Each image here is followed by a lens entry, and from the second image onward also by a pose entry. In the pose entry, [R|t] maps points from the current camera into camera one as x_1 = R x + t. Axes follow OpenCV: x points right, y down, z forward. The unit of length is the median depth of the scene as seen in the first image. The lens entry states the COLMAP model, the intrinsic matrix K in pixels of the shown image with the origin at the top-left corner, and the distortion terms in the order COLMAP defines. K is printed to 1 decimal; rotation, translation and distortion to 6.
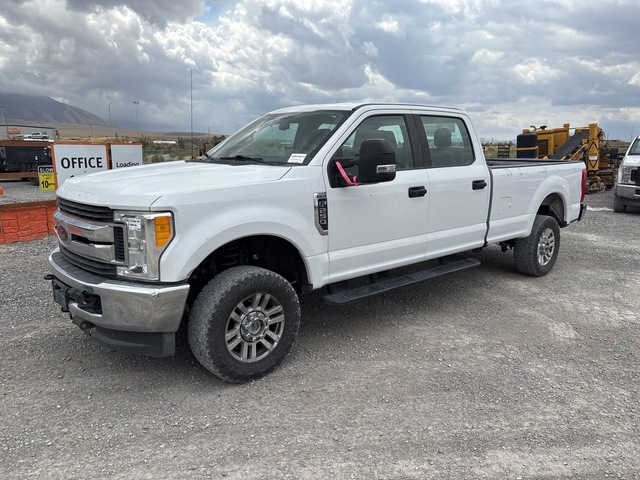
lens RADIAL K [[560.8, 0, 320.0], [0, 560.8, 240.0], [0, 0, 1]] dist [0.013413, 0.007789]
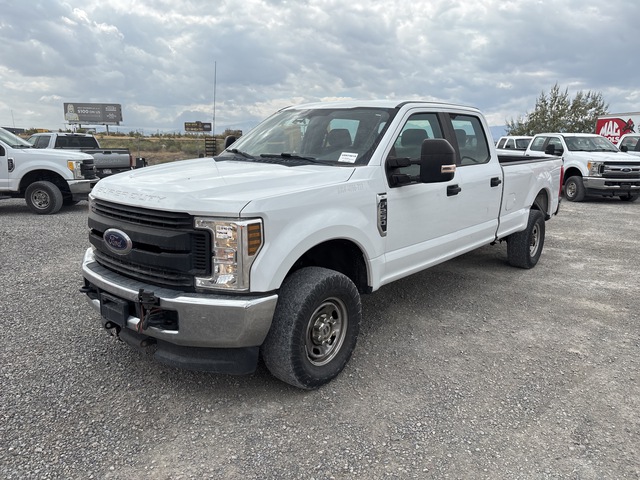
lens RADIAL K [[560.8, 0, 320.0], [0, 560.8, 240.0], [0, 0, 1]] dist [0.013413, 0.007789]
pose [[0.985039, -0.023799, 0.170680, -0.270150], [0.021271, 0.999635, 0.016627, -0.021036], [-0.171014, -0.012747, 0.985186, 0.052318]]
